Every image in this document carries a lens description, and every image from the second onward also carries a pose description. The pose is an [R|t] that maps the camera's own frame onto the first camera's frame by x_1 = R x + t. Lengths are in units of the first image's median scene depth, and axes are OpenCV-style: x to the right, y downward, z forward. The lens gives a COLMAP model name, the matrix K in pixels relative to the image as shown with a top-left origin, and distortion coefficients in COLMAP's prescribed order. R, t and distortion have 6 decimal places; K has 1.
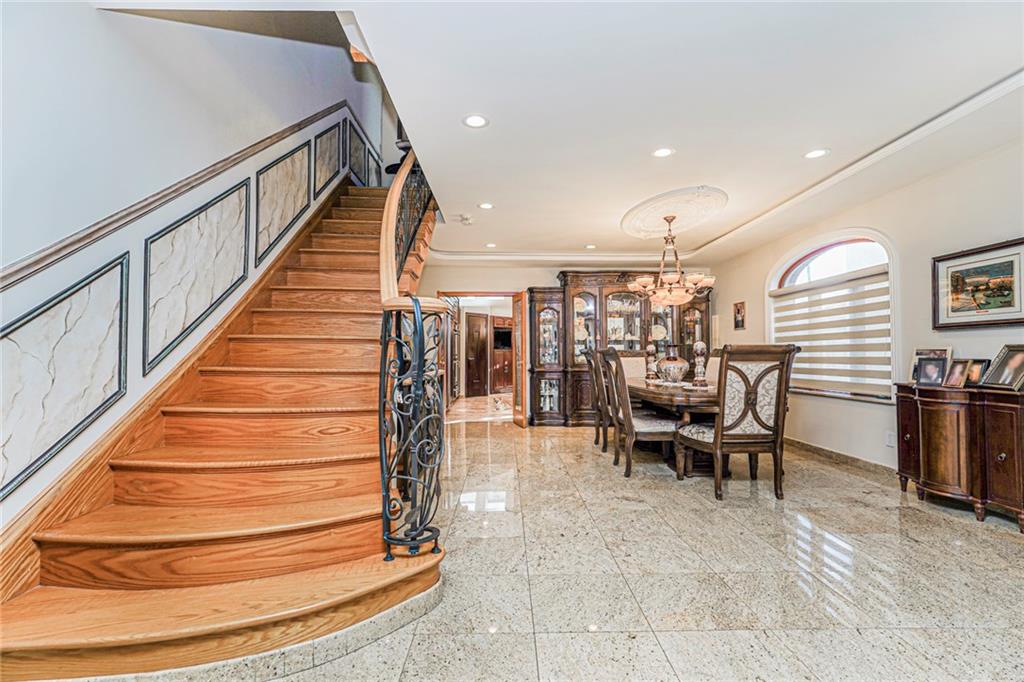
lens RADIAL K [[450.8, 0, 512.0], [0, 450.8, 341.0], [0, 0, 1]] dist [-0.012875, 0.007434]
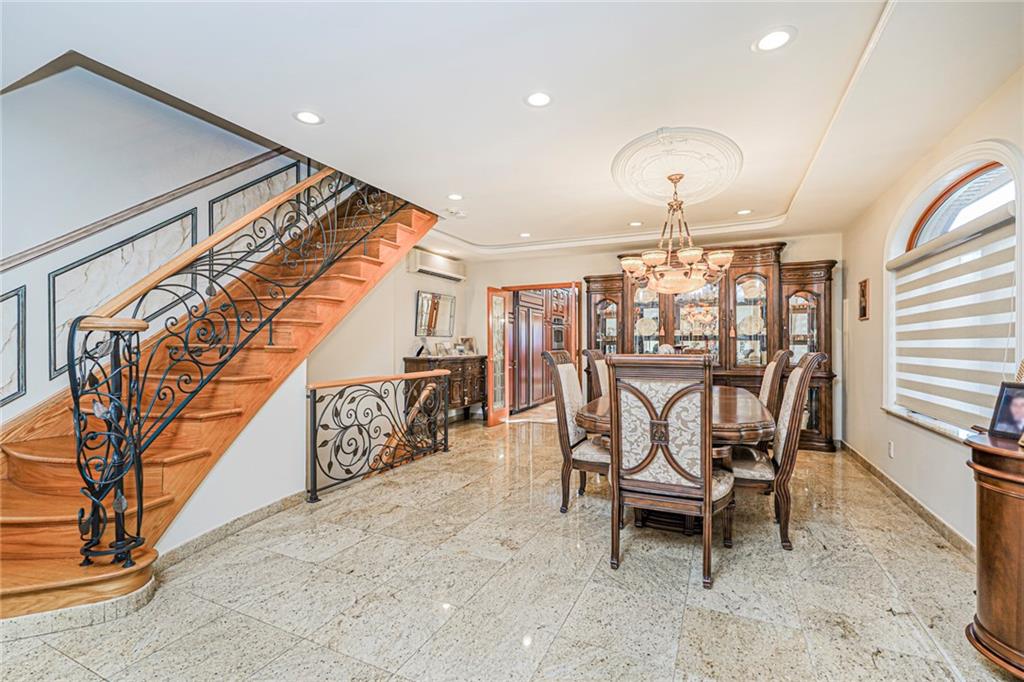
lens RADIAL K [[450.8, 0, 512.0], [0, 450.8, 341.0], [0, 0, 1]] dist [-0.012875, 0.007434]
pose [[0.897348, -0.002950, -0.441315, 0.630274], [0.014249, 0.999650, 0.022291, -0.029695], [0.441095, -0.026291, 0.897075, 0.288762]]
